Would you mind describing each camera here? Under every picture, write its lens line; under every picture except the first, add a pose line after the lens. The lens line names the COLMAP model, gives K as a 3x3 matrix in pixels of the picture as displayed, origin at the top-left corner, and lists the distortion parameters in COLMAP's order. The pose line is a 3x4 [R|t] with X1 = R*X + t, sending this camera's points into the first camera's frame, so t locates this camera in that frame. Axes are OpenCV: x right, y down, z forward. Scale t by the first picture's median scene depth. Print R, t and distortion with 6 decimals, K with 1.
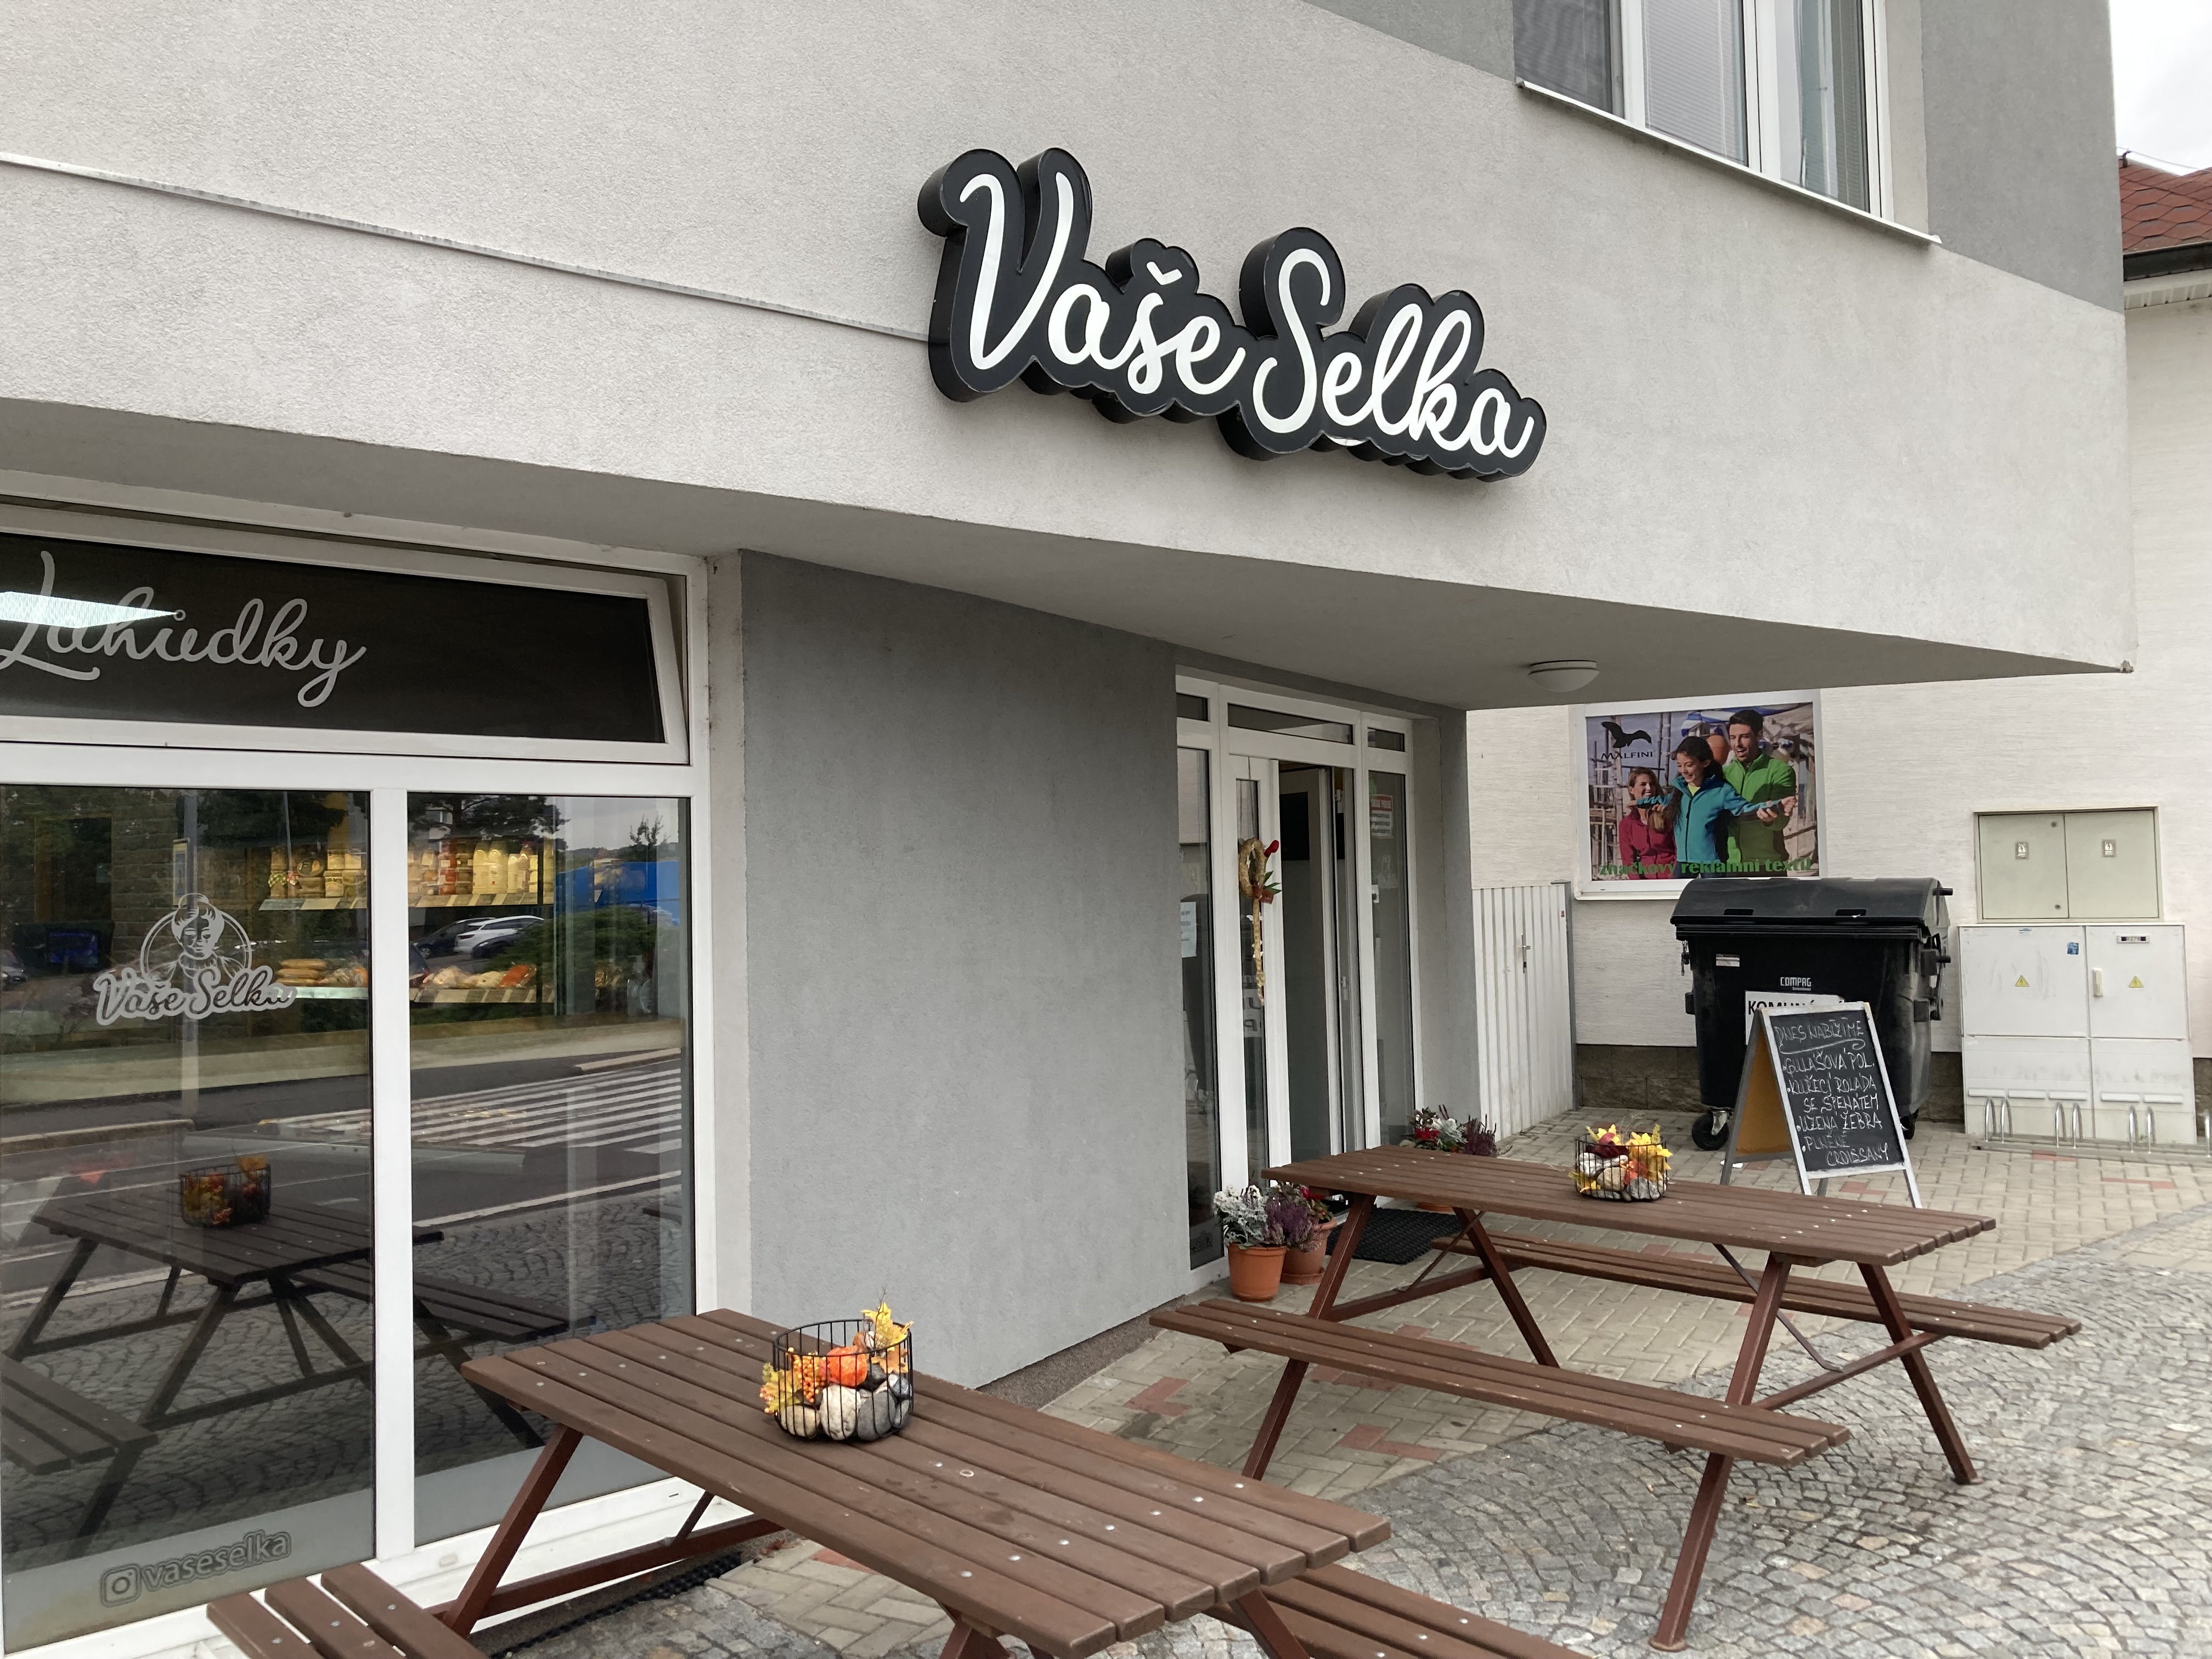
lens RADIAL K [[1906.2, 0, 1106.0], [0, 1906.2, 829.5], [0, 0, 1]] dist [0.009085, 0.005102]
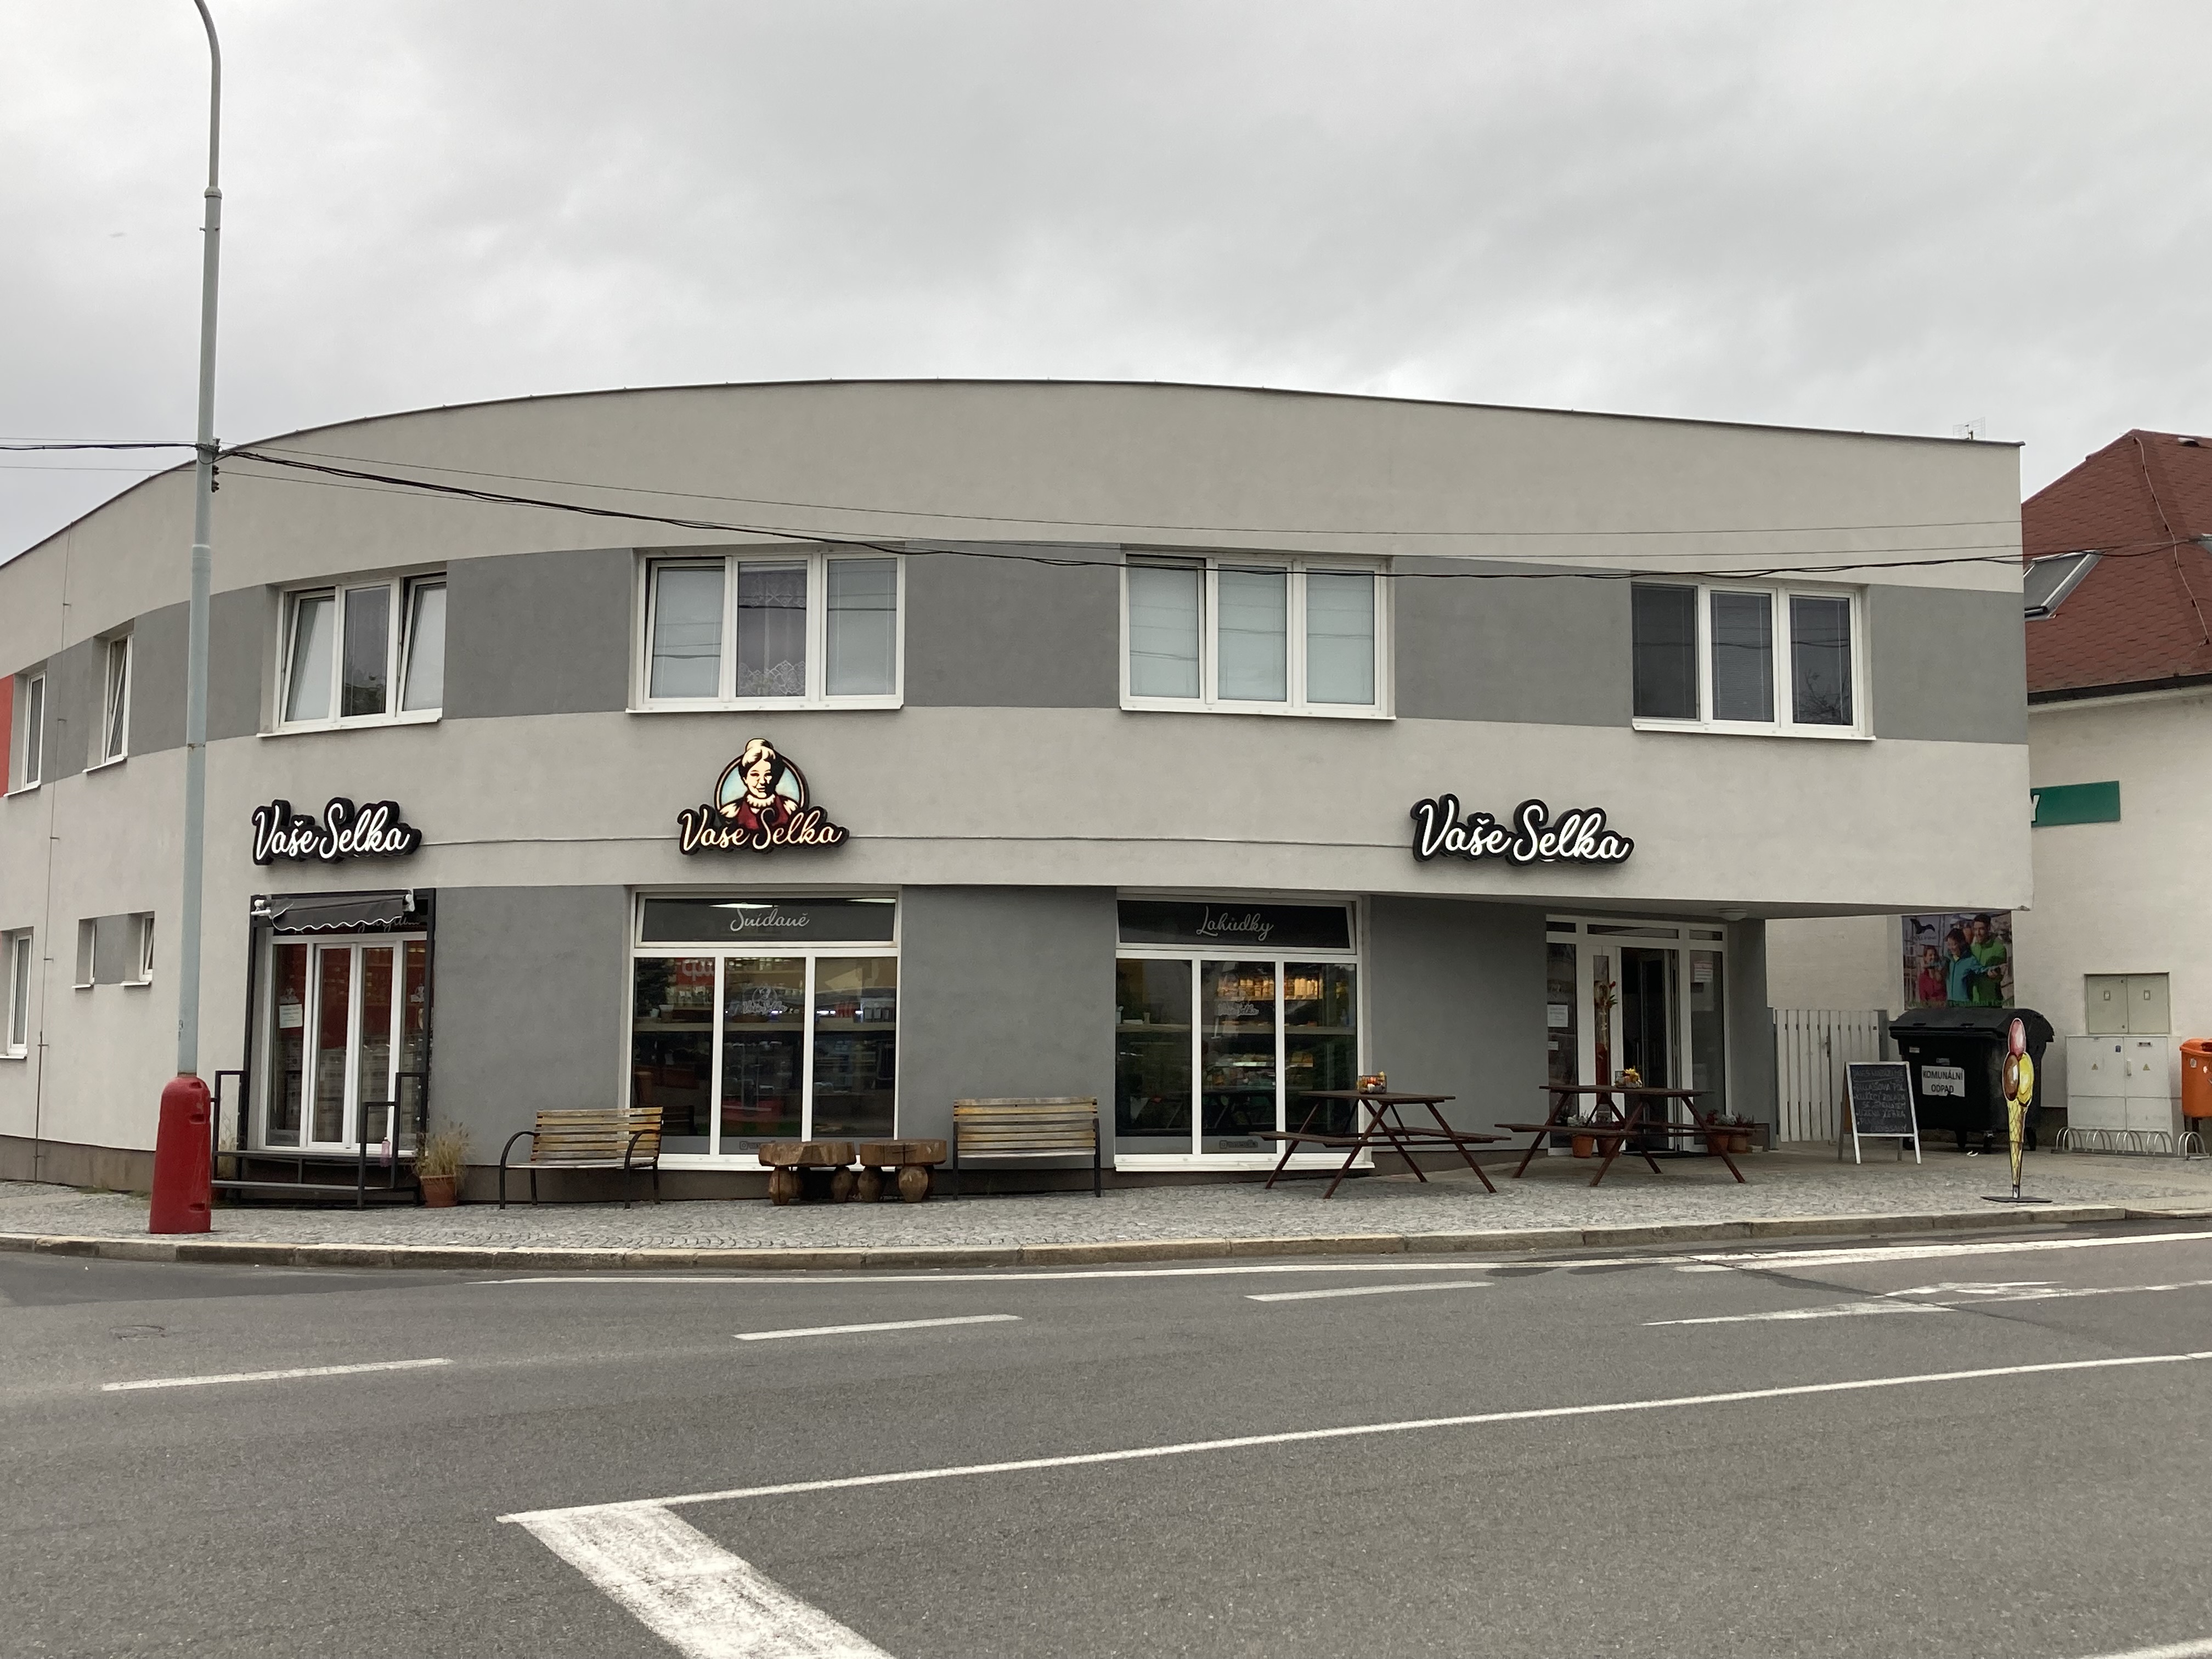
lens RADIAL K [[2374.3, 0, 1106.0], [0, 2374.3, 829.5], [0, 0, 1]] dist [0.011577, -0.275153]
pose [[0.925113, -0.004175, -0.379668, 0.915256], [-0.017941, 0.998342, -0.054695, -0.014356], [0.379267, 0.057411, 0.923504, -2.909393]]
